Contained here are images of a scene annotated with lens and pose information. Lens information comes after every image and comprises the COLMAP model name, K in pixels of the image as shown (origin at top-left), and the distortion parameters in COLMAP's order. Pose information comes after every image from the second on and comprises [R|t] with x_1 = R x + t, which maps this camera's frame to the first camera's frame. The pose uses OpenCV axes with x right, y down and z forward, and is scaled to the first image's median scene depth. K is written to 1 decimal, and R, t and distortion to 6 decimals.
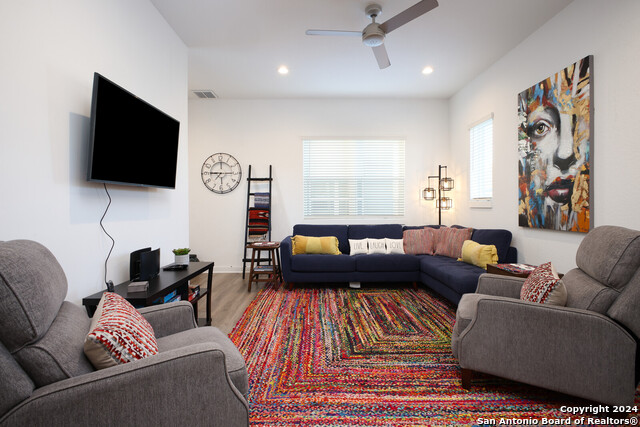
lens RADIAL K [[304.9, 0, 320.7], [0, 304.9, 207.3], [0, 0, 1]] dist [-0.000233, -0.000158]
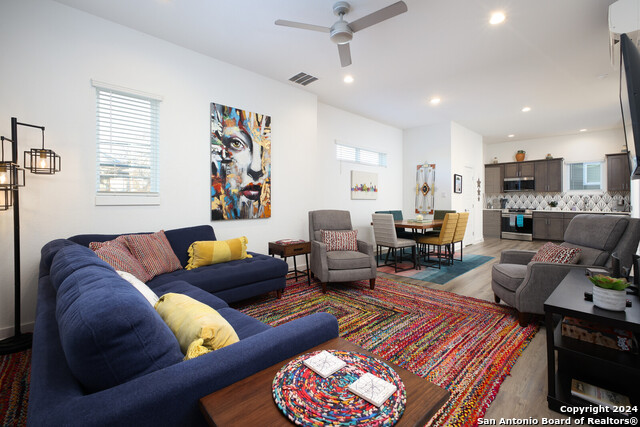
lens RADIAL K [[280.1, 0, 322.6], [0, 280.1, 202.6], [0, 0, 1]] dist [0.001453, 0.000190]
pose [[-0.679135, -0.000588, 0.734013, -0.423059], [0.007073, 0.999948, 0.007346, -0.008915], [-0.733980, 0.010181, -0.679095, 1.536961]]
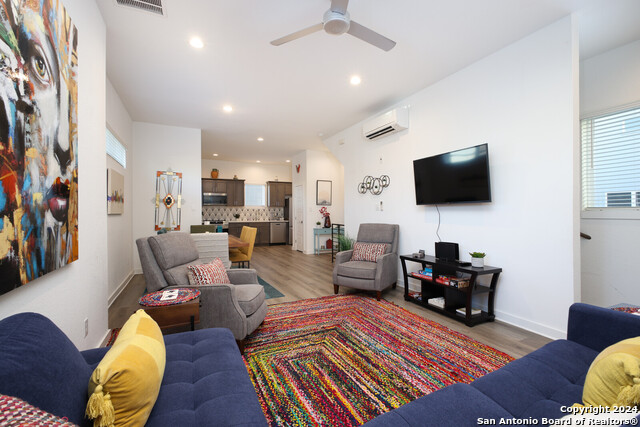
lens RADIAL K [[283.2, 0, 318.6], [0, 283.2, 211.3], [0, 0, 1]] dist [0.003636, 0.000800]
pose [[-0.911635, 0.006673, -0.410946, 0.504432], [0.004319, 0.999969, 0.006657, -0.033152], [0.410978, 0.004294, -0.911635, 1.562569]]
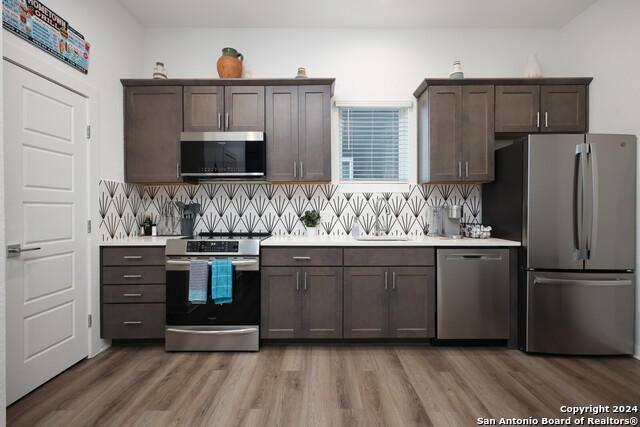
lens RADIAL K [[292.8, 0, 320.0], [0, 292.8, 213.5], [0, 0, 1]] dist [-0.000076, -0.000006]
pose [[-0.999749, 0.004789, 0.021886, -0.025454], [0.005177, 0.999830, 0.017721, 0.006861], [-0.021797, 0.017830, -0.999603, -0.804125]]
